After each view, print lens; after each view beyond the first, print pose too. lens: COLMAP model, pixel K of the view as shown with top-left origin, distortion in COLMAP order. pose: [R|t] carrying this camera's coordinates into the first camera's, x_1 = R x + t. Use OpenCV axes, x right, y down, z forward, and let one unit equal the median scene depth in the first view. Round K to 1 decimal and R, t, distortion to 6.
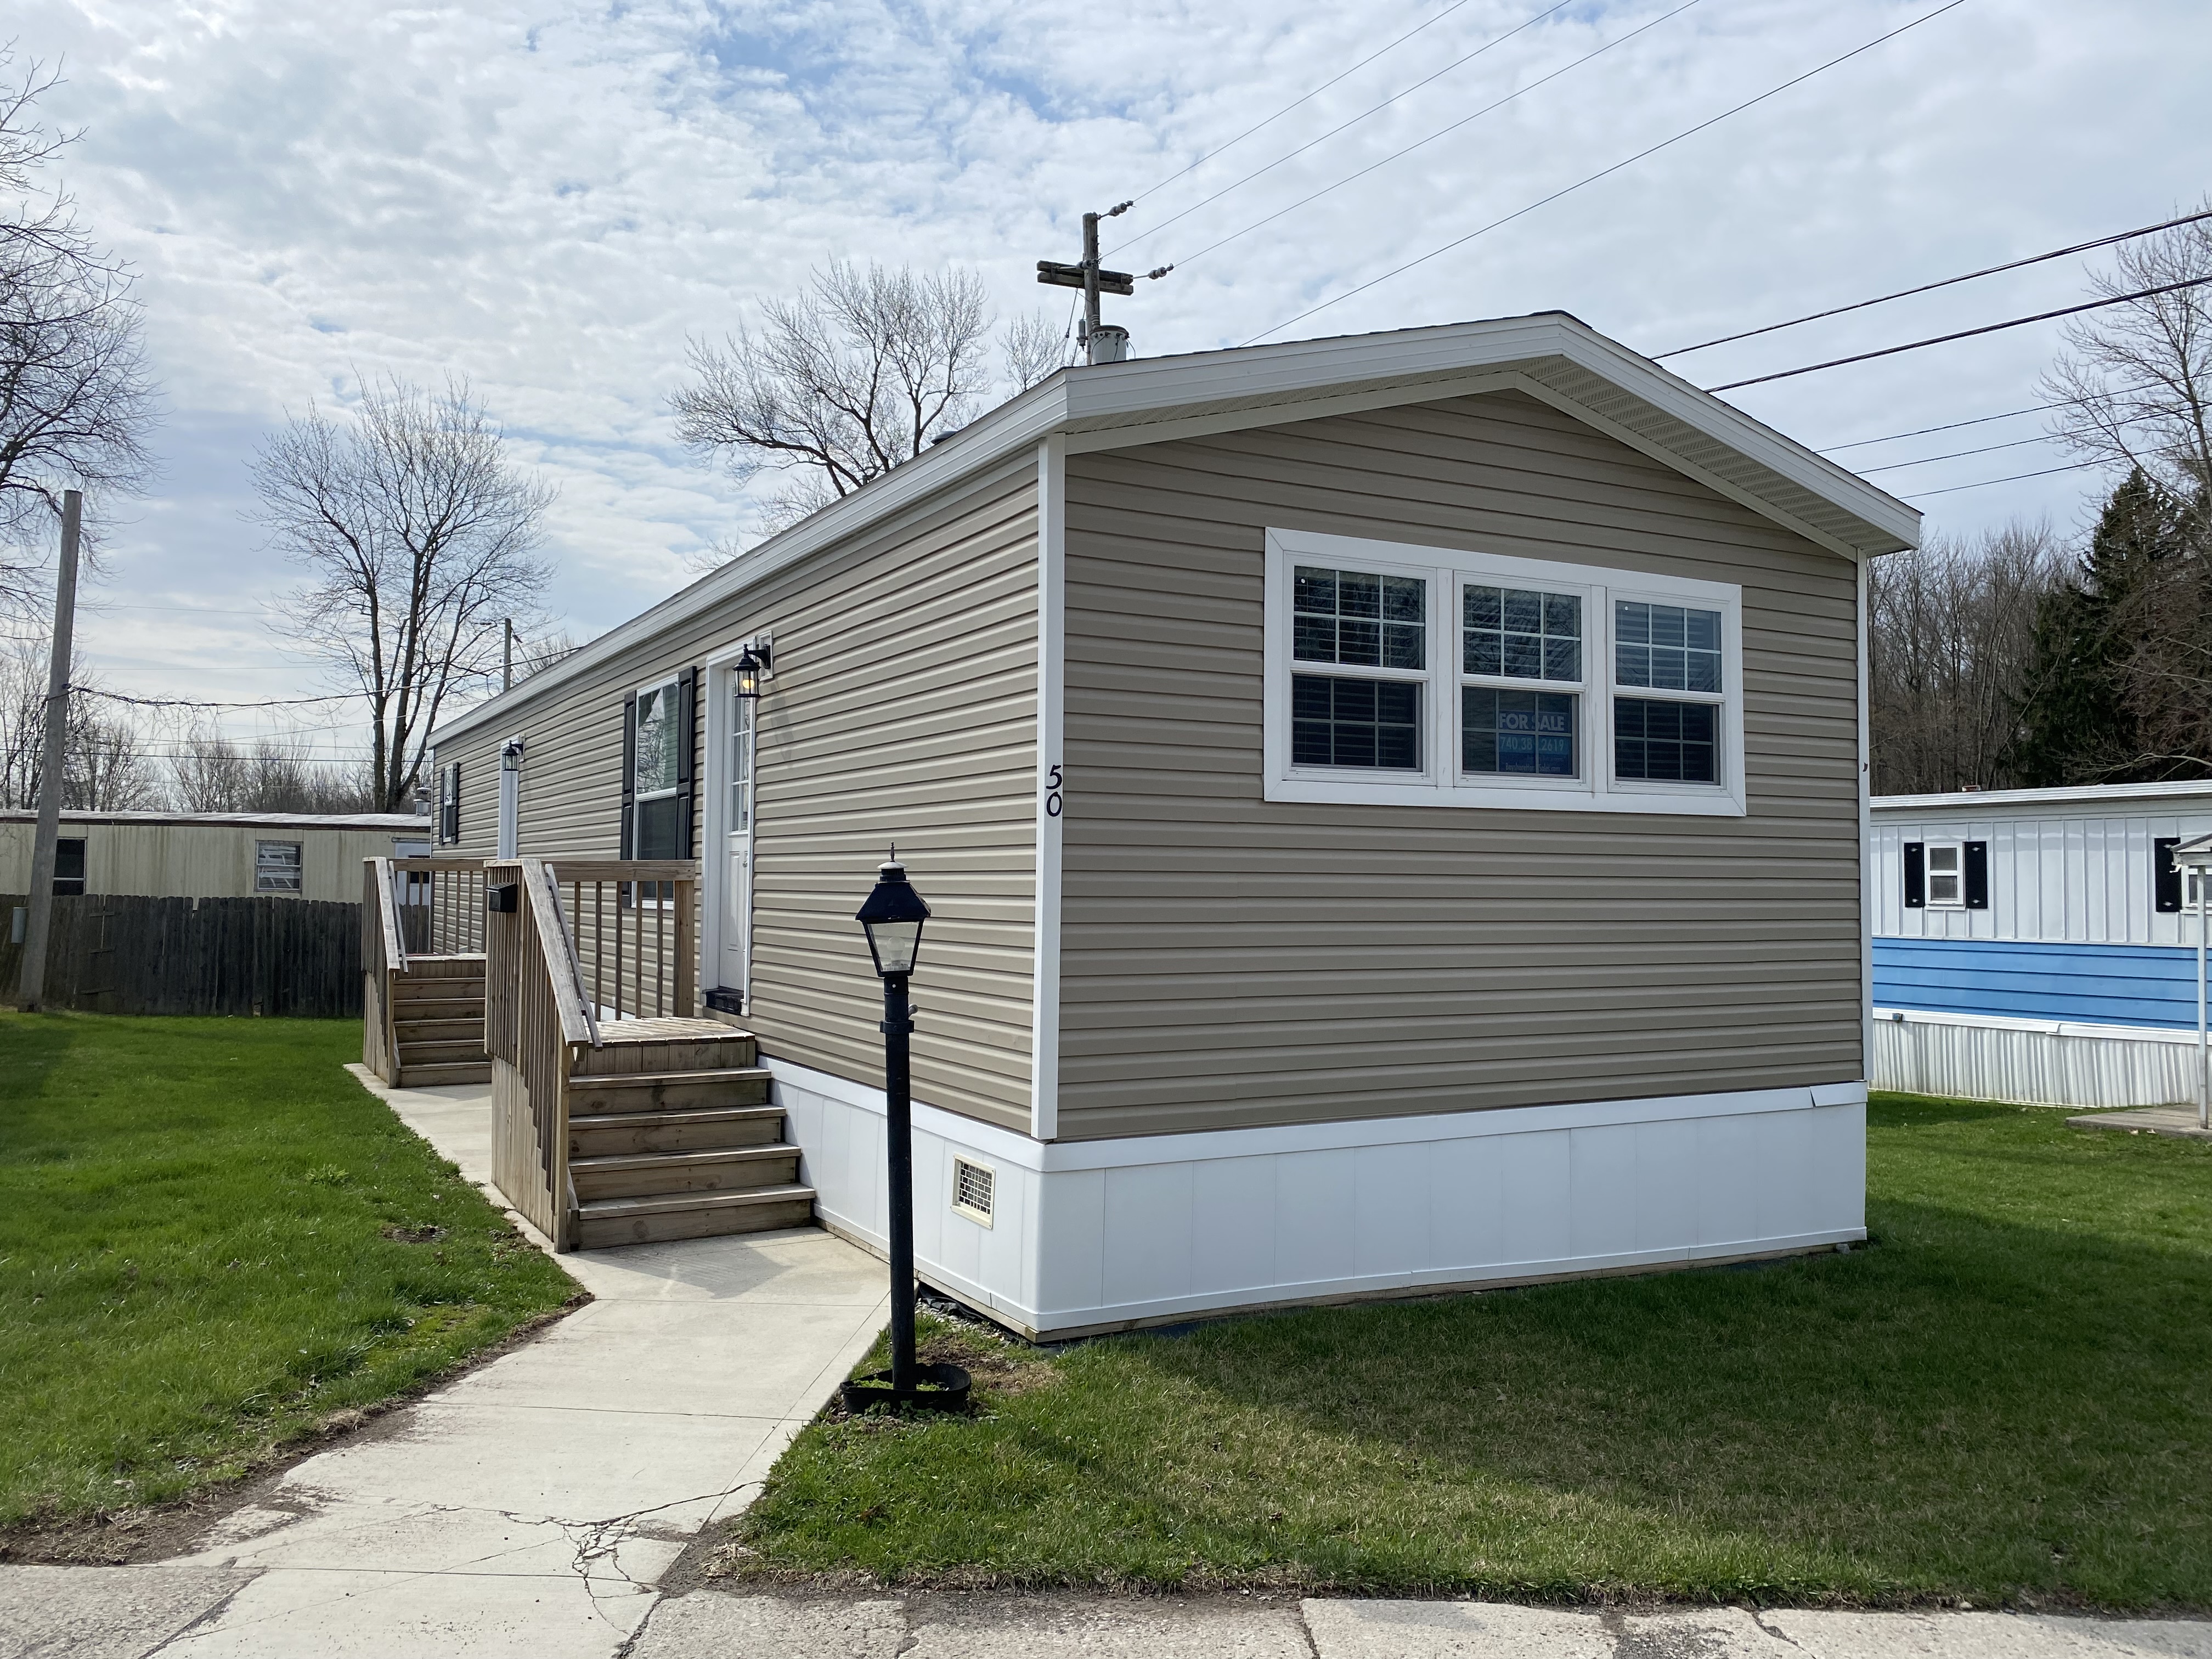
lens RADIAL K [[1756.4, 0, 1182.1], [0, 1756.4, 816.8], [0, 0, 1]] dist [0.004999, -0.001224]
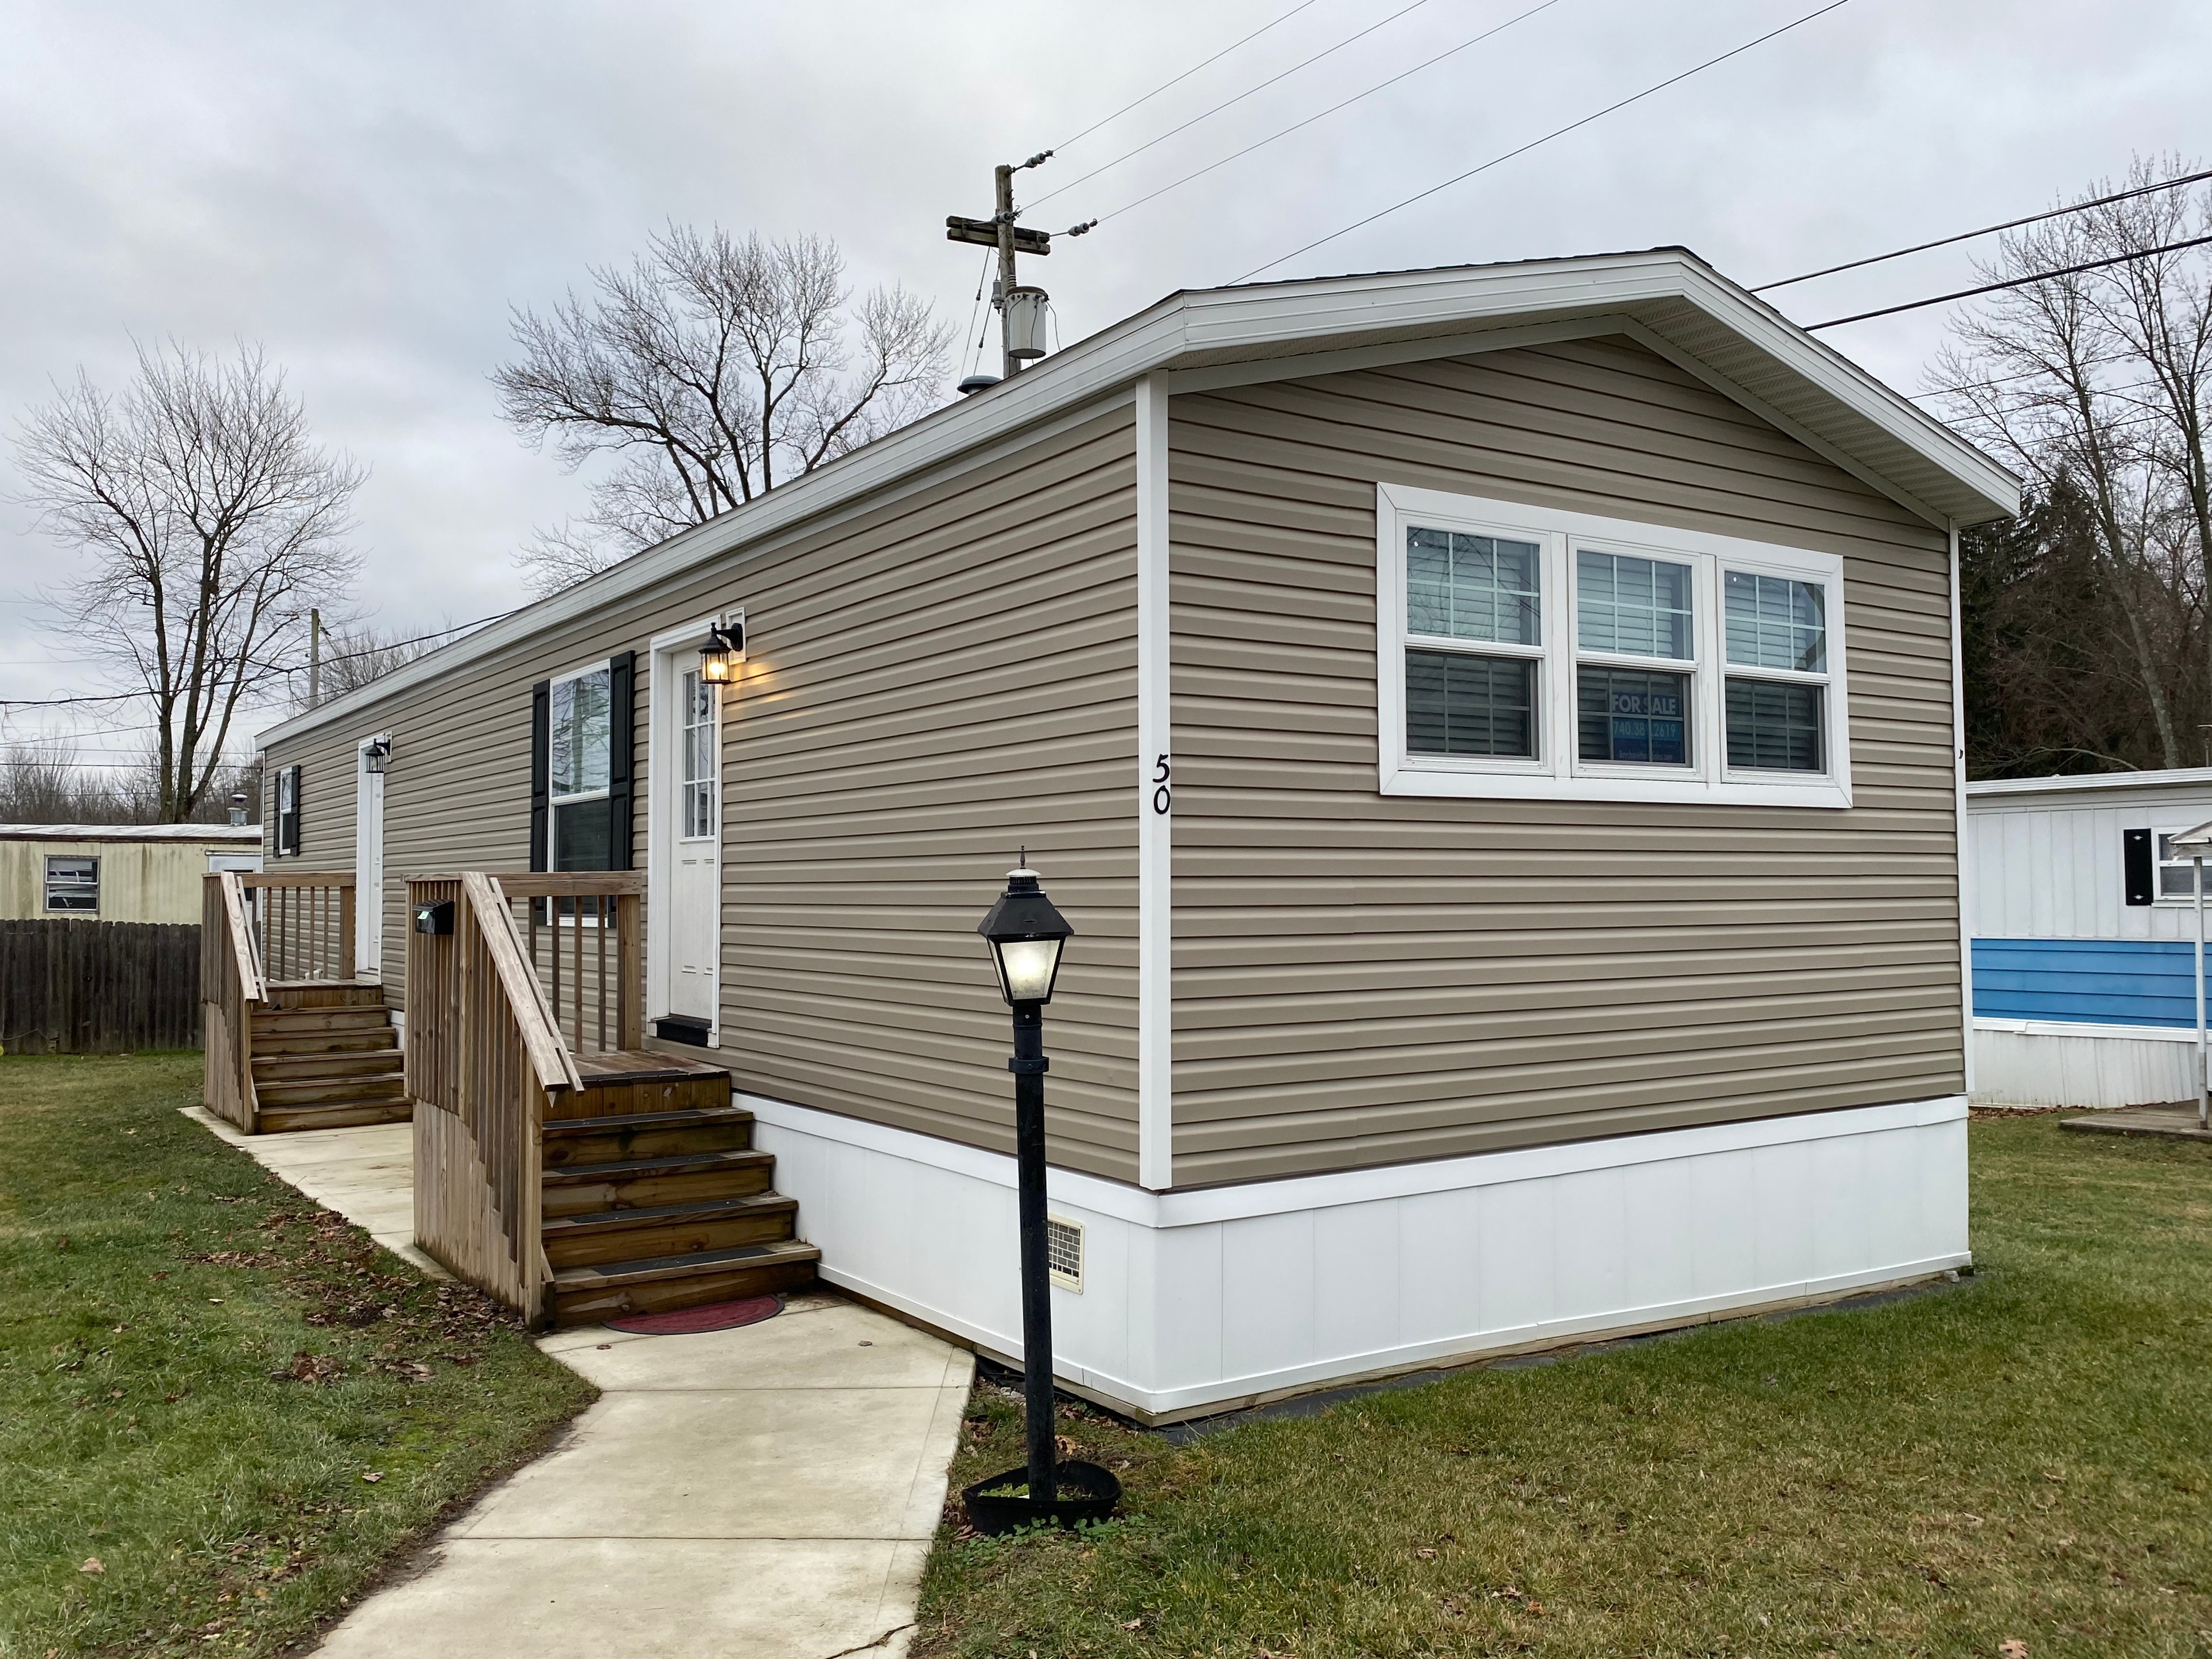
lens RADIAL K [[1756.5, 0, 1099.9], [0, 1756.5, 823.9], [0, 0, 1]] dist [0.004999, -0.001224]
pose [[0.995614, -0.010076, 0.093012, -0.150403], [0.009941, 0.999949, 0.001913, 0.002292], [-0.093027, -0.000980, 0.995663, 0.119501]]
